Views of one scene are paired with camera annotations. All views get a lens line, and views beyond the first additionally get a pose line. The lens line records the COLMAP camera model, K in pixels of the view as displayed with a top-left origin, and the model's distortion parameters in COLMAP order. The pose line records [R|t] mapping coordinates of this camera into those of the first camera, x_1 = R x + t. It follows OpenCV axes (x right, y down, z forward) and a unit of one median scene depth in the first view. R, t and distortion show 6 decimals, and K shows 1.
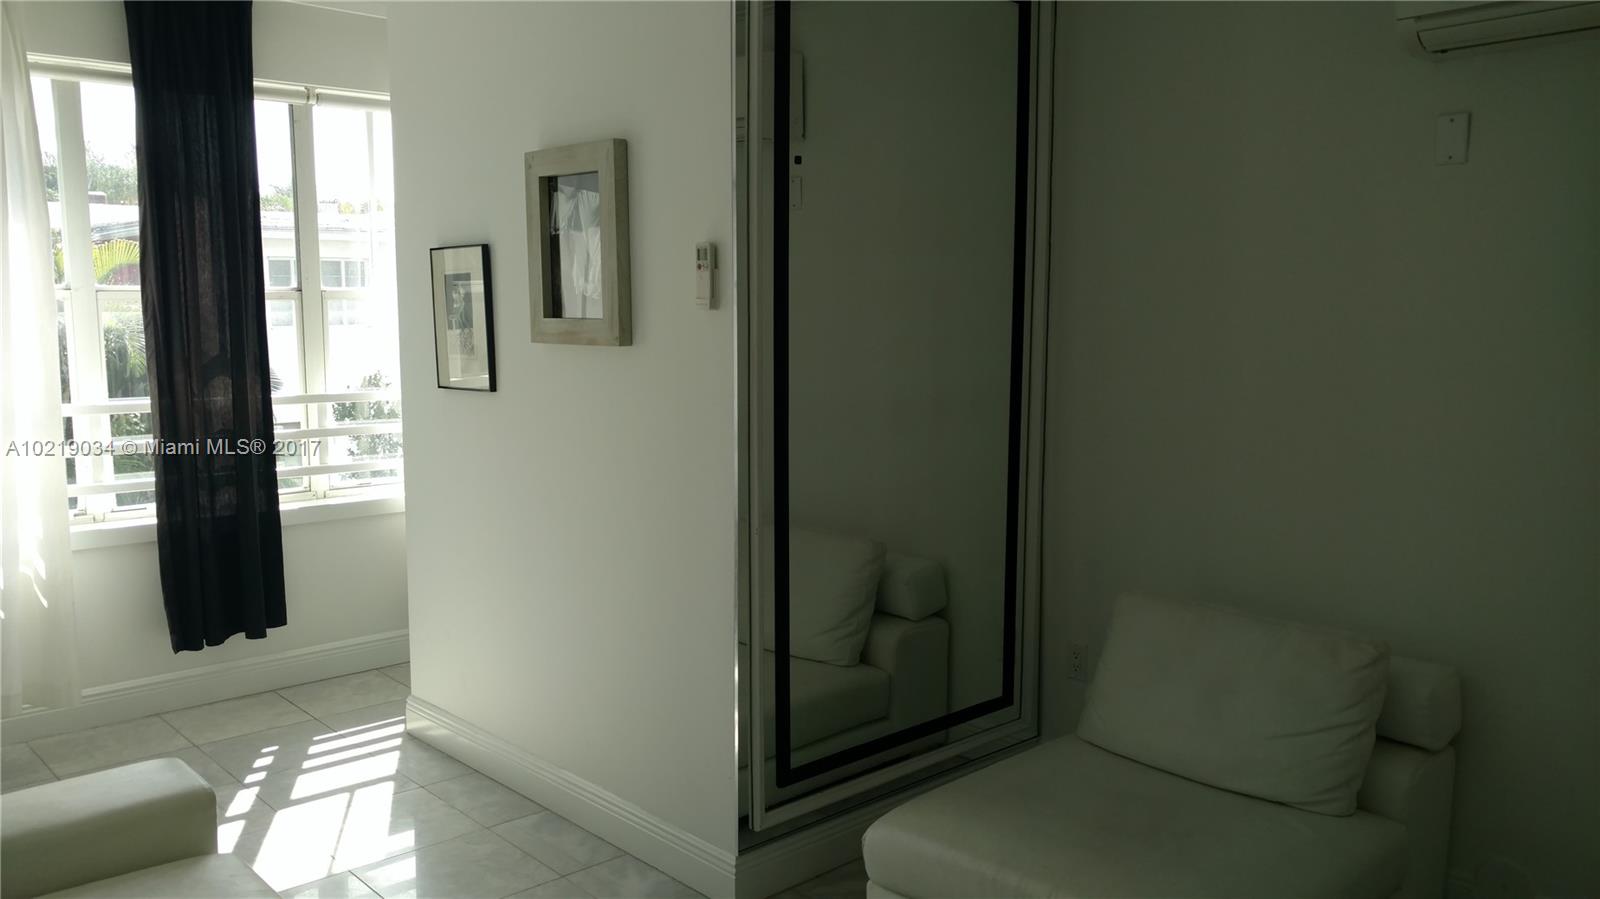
lens RADIAL K [[1239.2, 0, 800.0], [0, 1239.2, 449.5], [0, 0, 1]] dist [-0.028715, 0.056877]
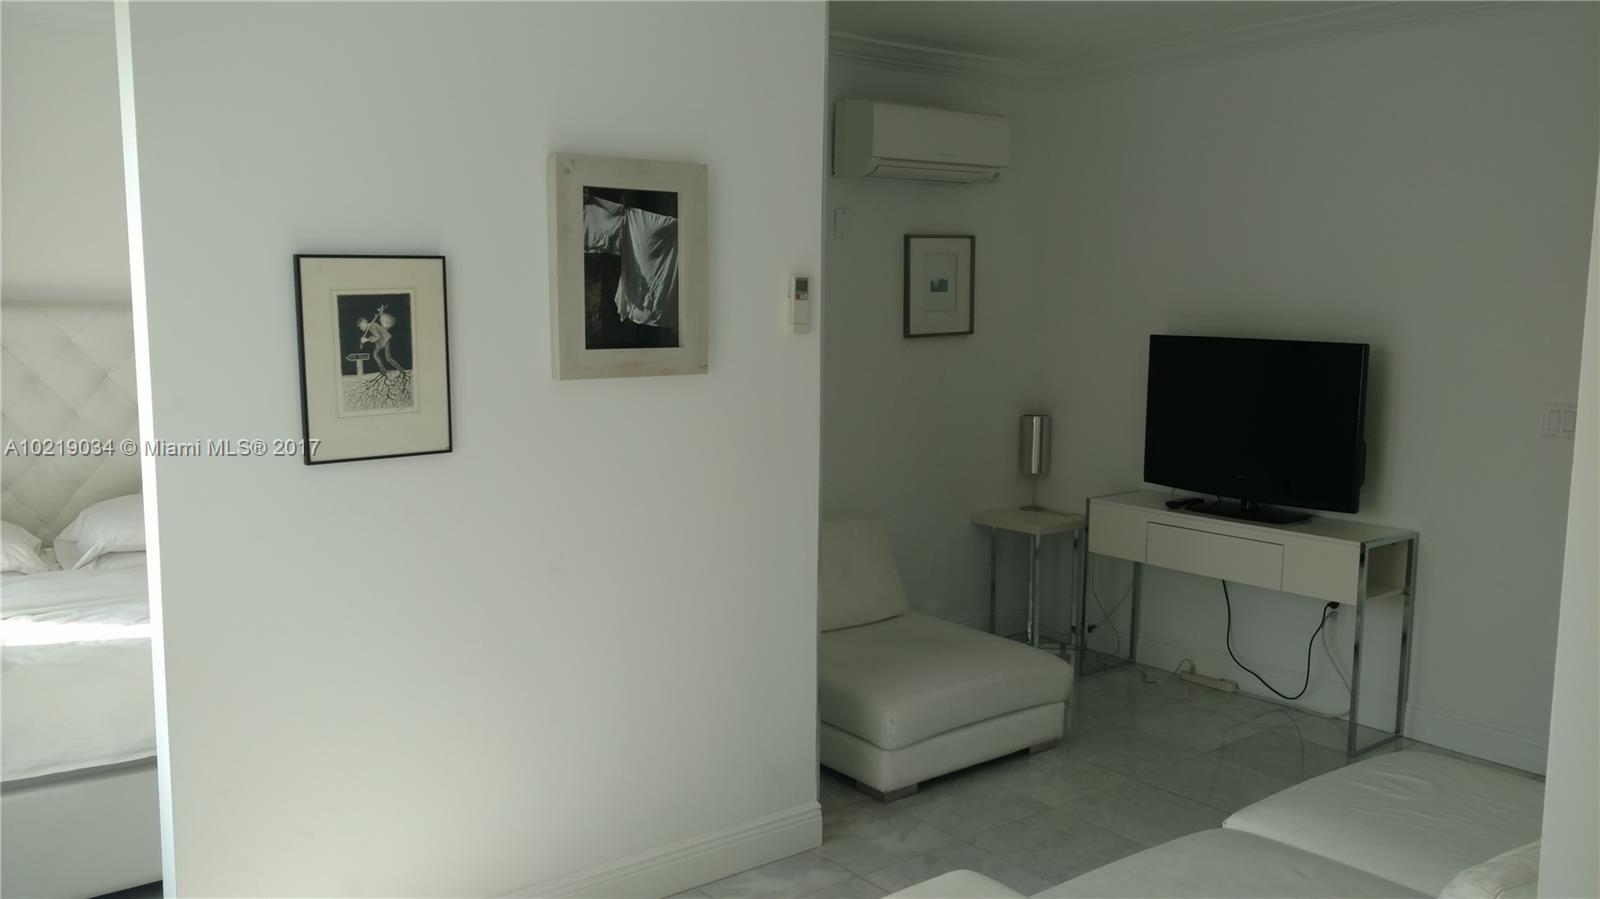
lens RADIAL K [[1239.2, 0, 800.0], [0, 1239.2, 449.5], [0, 0, 1]] dist [-0.028715, 0.056877]
pose [[0.099495, -0.121631, 0.987576, -0.907730], [0.116672, 0.987081, 0.109816, -0.099459], [-0.988174, 0.104296, 0.112401, 0.660009]]
